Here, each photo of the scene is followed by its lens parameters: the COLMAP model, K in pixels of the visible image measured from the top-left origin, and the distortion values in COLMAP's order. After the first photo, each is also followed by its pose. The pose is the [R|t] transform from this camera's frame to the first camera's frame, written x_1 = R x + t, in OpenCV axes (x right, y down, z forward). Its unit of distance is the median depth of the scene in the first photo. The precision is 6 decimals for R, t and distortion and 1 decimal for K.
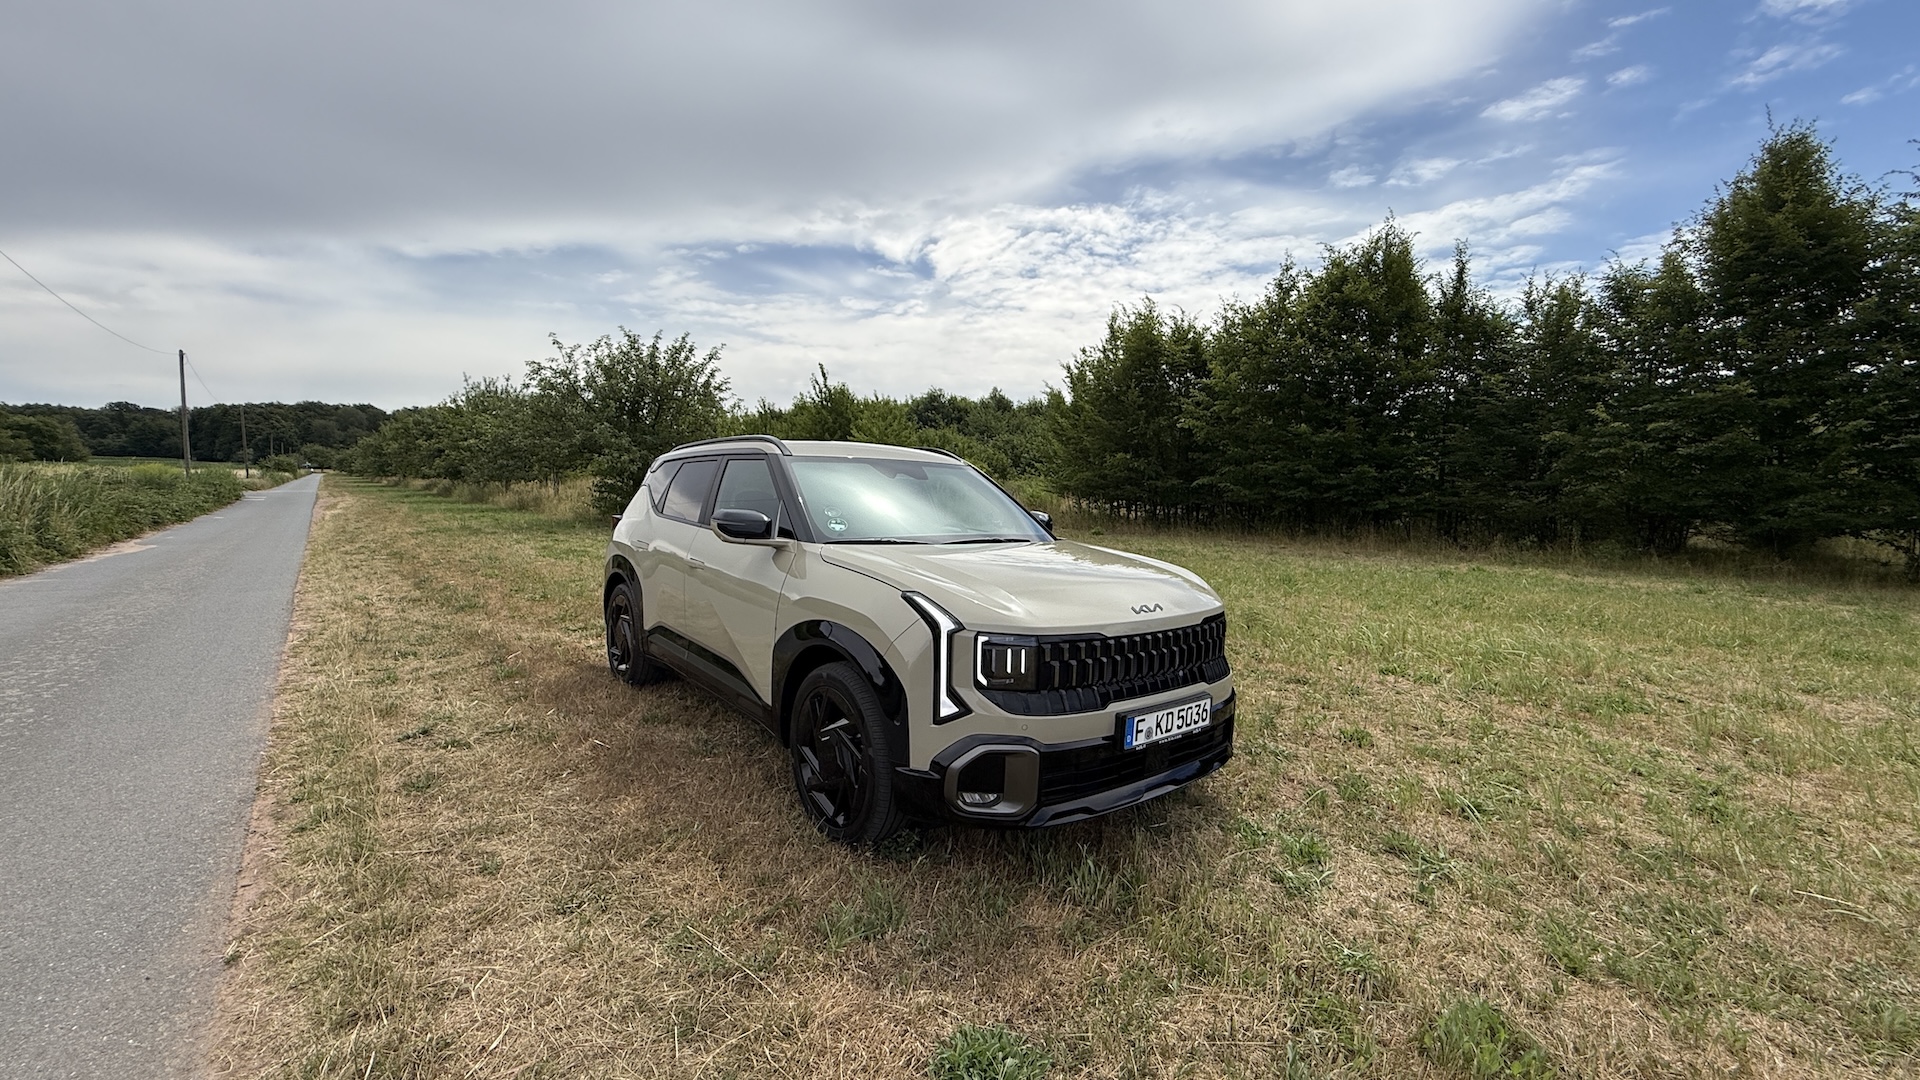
lens RADIAL K [[764.2, 0, 952.8], [0, 764.2, 531.1], [0, 0, 1]] dist [-0.000406, 0.000171]
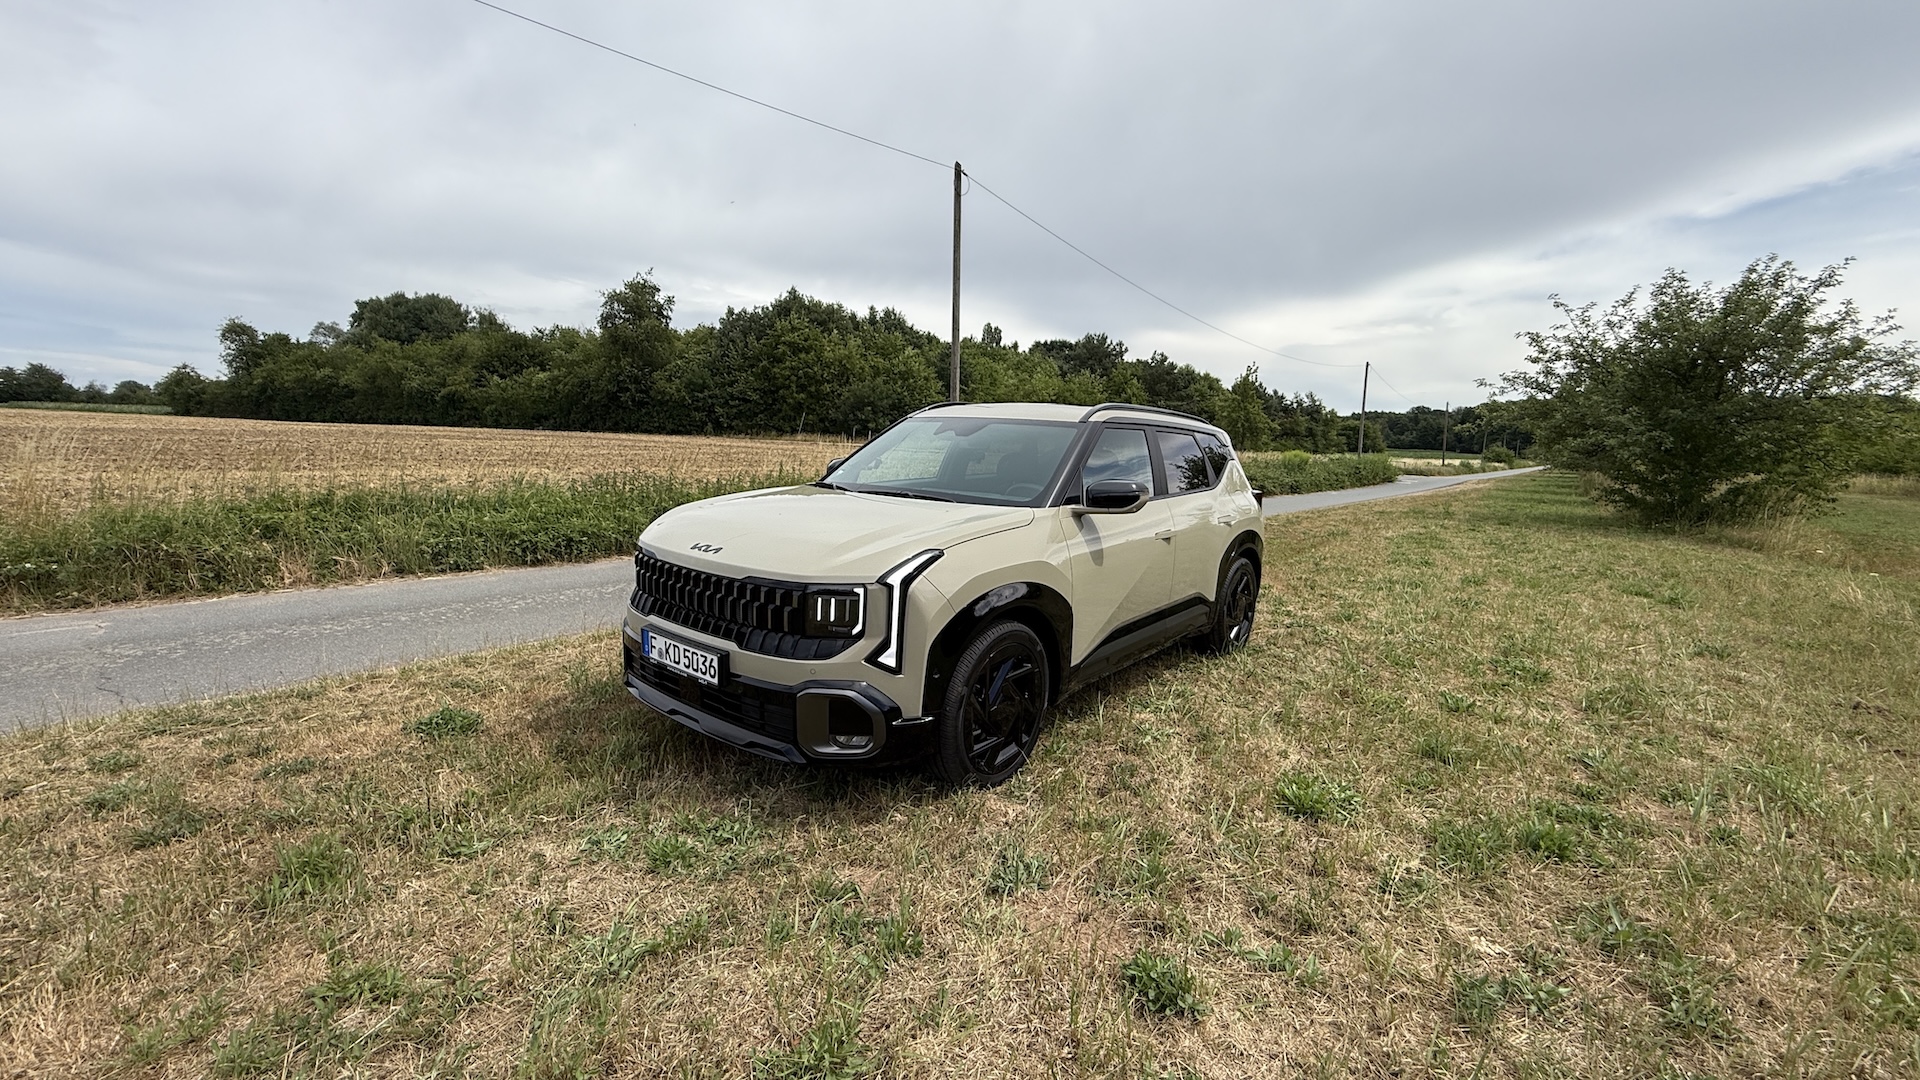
lens RADIAL K [[770.6, 0, 958.5], [0, 770.6, 534.6], [0, 0, 1]] dist [0.000473, 0.000145]
pose [[0.212256, 0.103562, -0.971711, 0.922855], [-0.090341, 0.992190, 0.086011, -0.025320], [0.973029, 0.069529, 0.219955, 0.762569]]
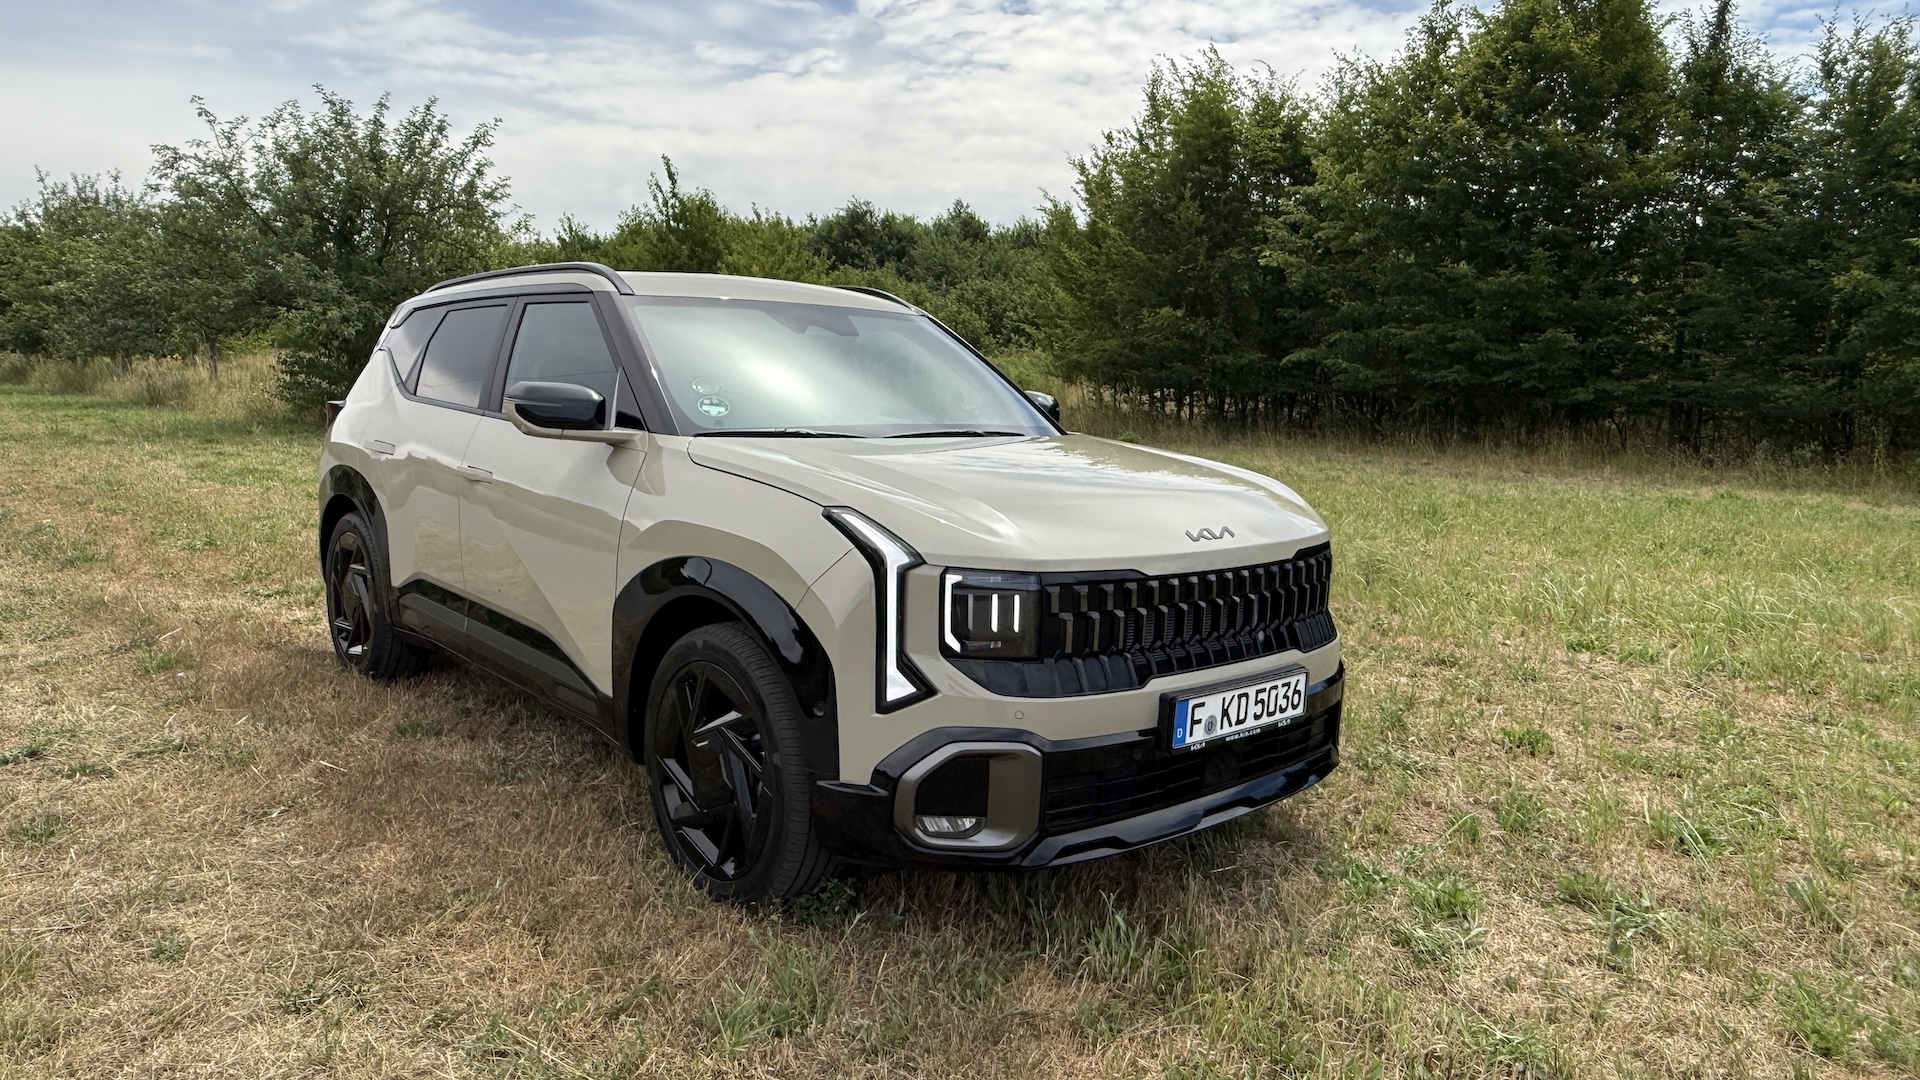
lens RADIAL K [[1265.4, 0, 953.5], [0, 1265.4, 528.3], [0, 0, 1]] dist [0.000510, 0.000688]
pose [[0.998725, -0.005887, 0.050133, -0.008279], [0.002498, 0.997723, 0.067401, 0.017358], [-0.050416, -0.067190, 0.996466, -0.027502]]
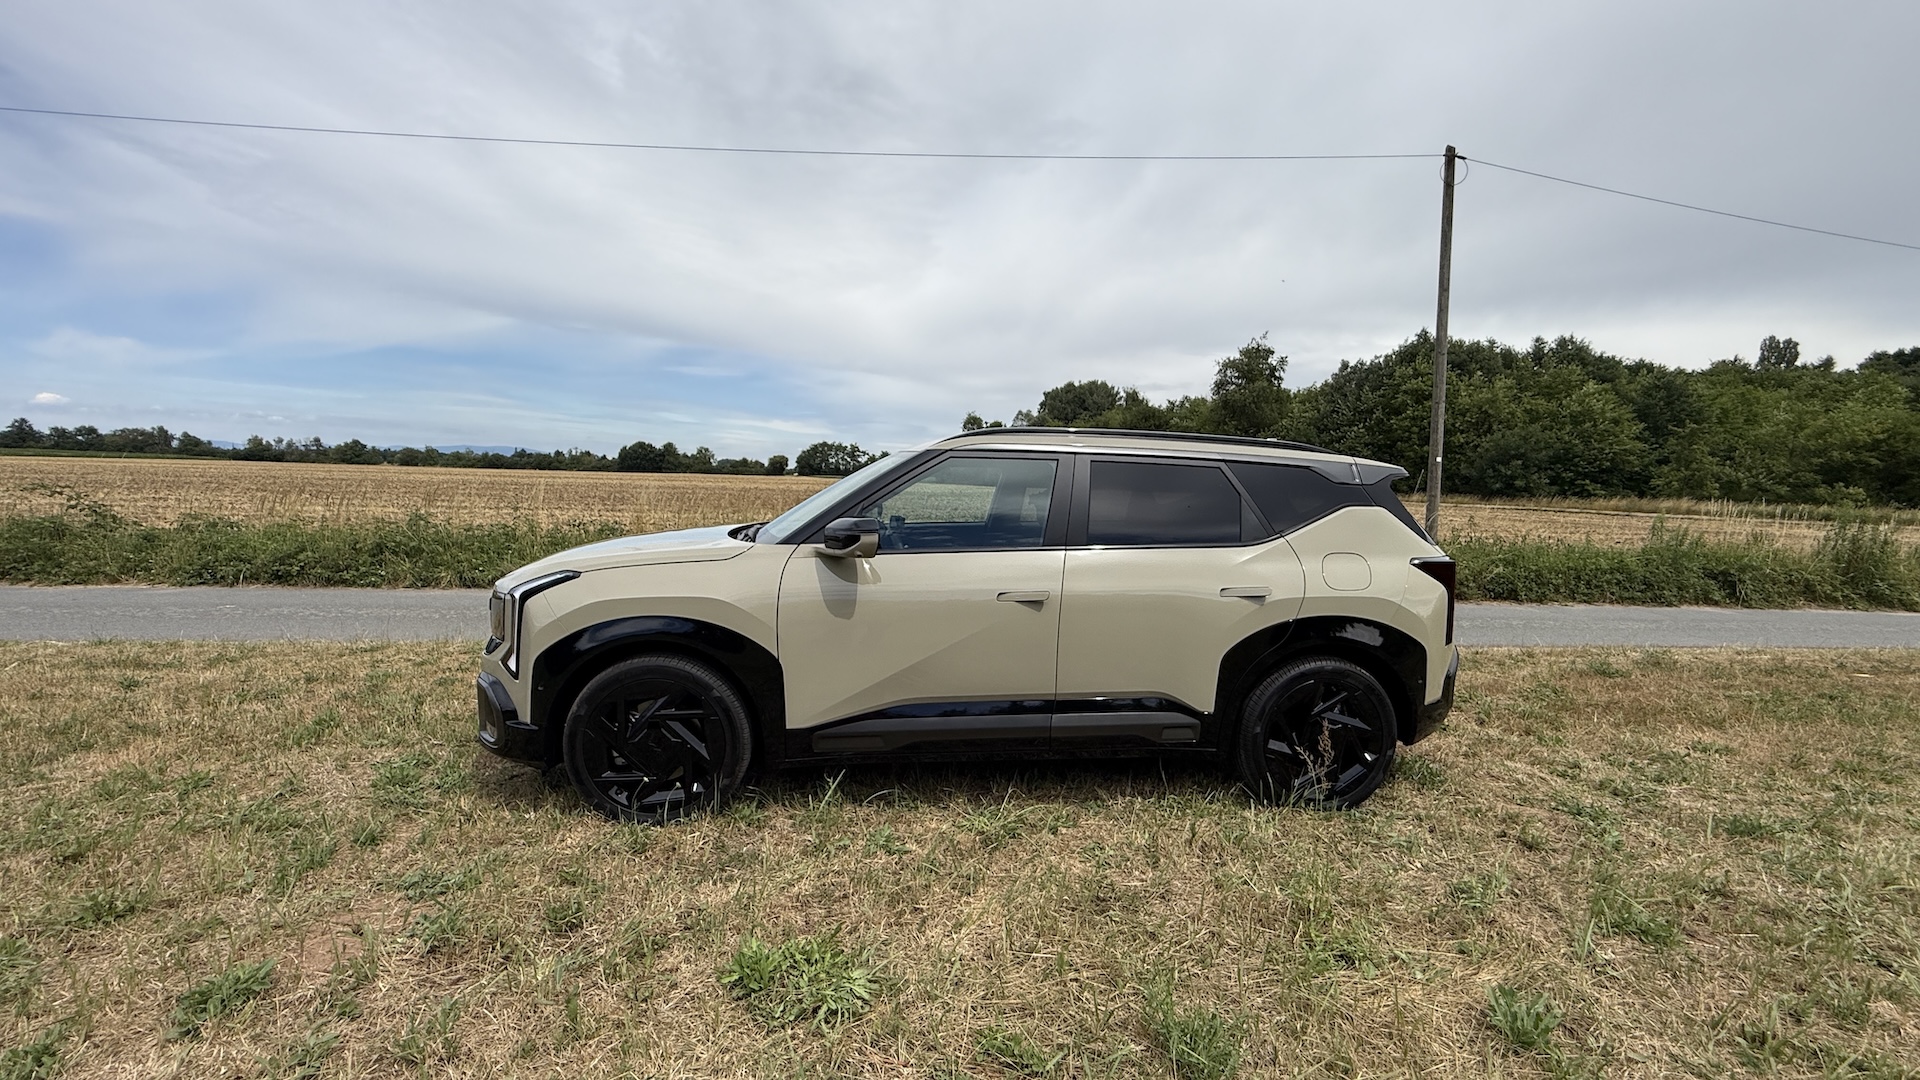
lens RADIAL K [[770.6, 0, 958.5], [0, 770.6, 534.6], [0, 0, 1]] dist [0.000473, 0.000145]
pose [[-0.538282, 0.020056, -0.842526, 0.667258], [-0.092389, 0.992287, 0.082647, -0.077929], [0.837686, 0.122327, -0.532277, 1.574536]]
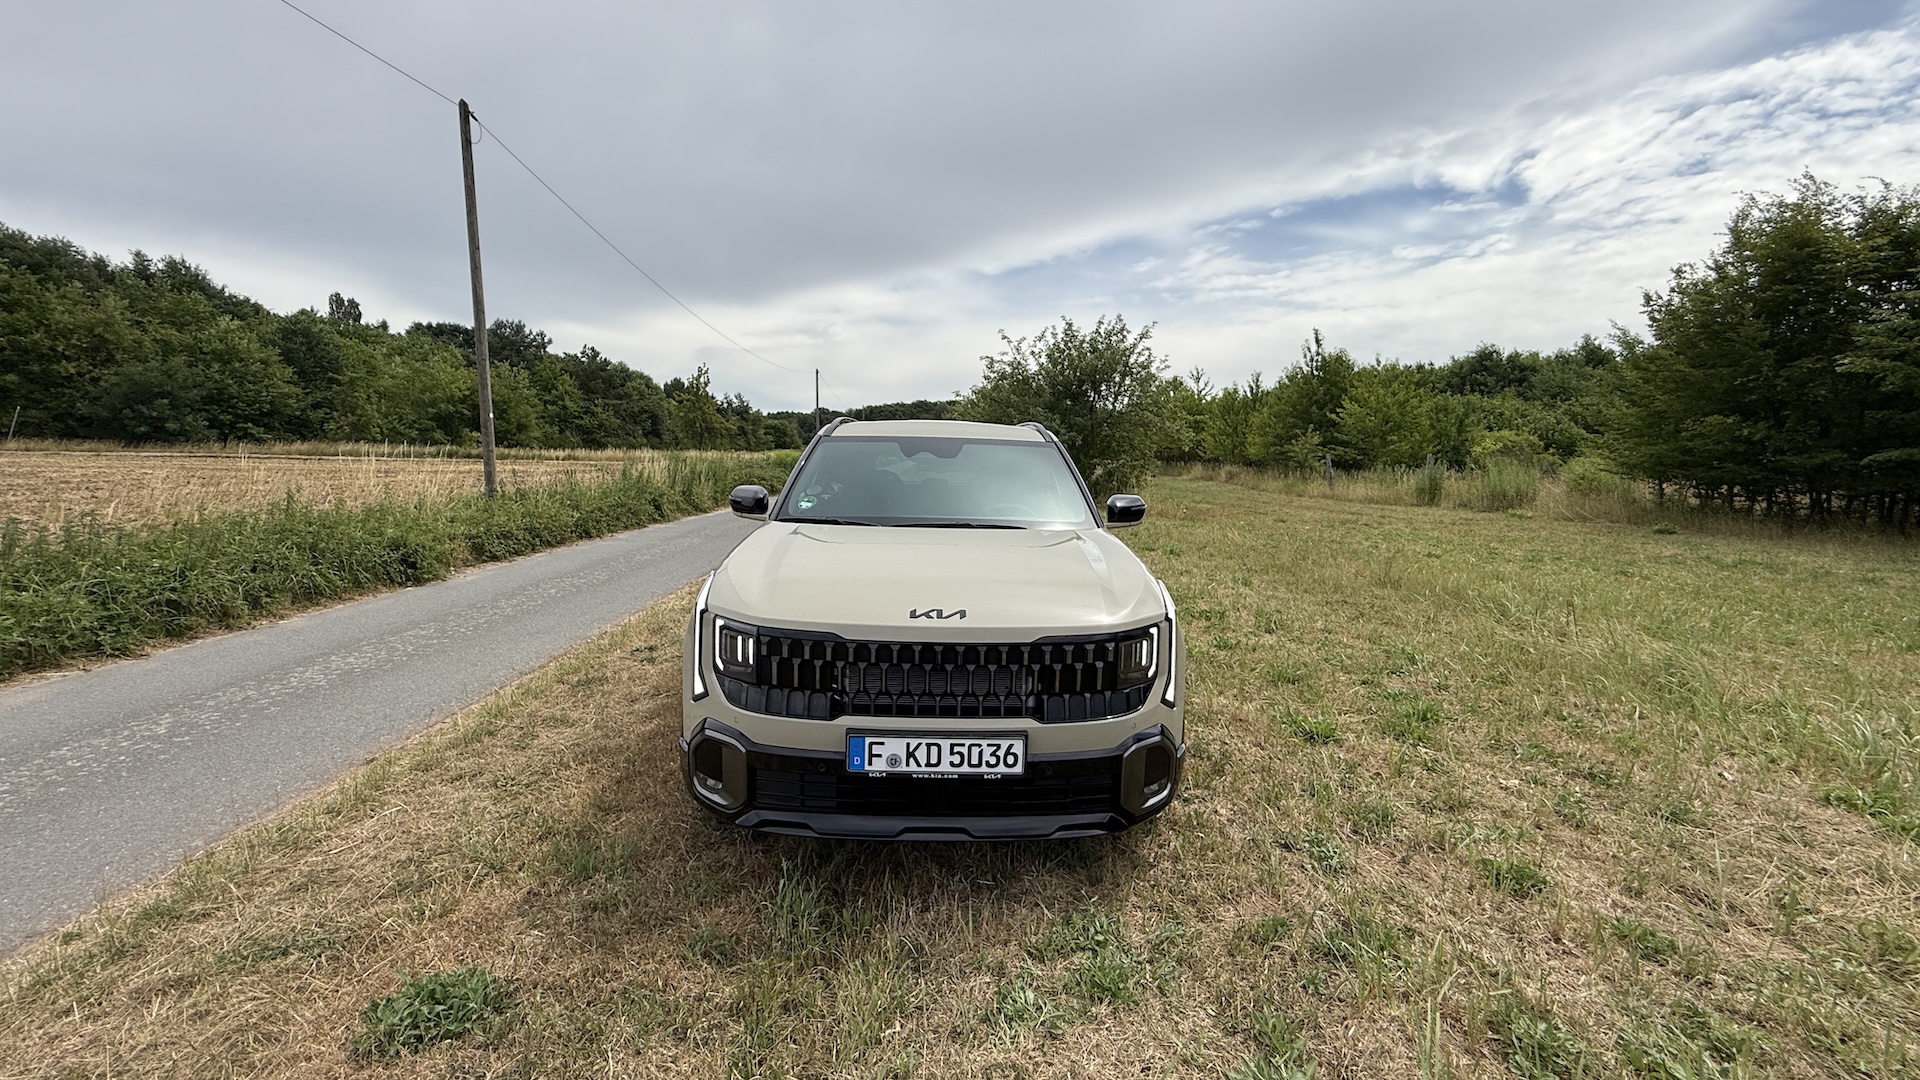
lens RADIAL K [[770.6, 0, 958.5], [0, 770.6, 534.6], [0, 0, 1]] dist [0.000473, 0.000145]
pose [[0.798300, 0.052122, -0.600000, 0.529209], [-0.033892, 0.998557, 0.041652, -0.013220], [0.601306, -0.012915, 0.798915, 0.244682]]
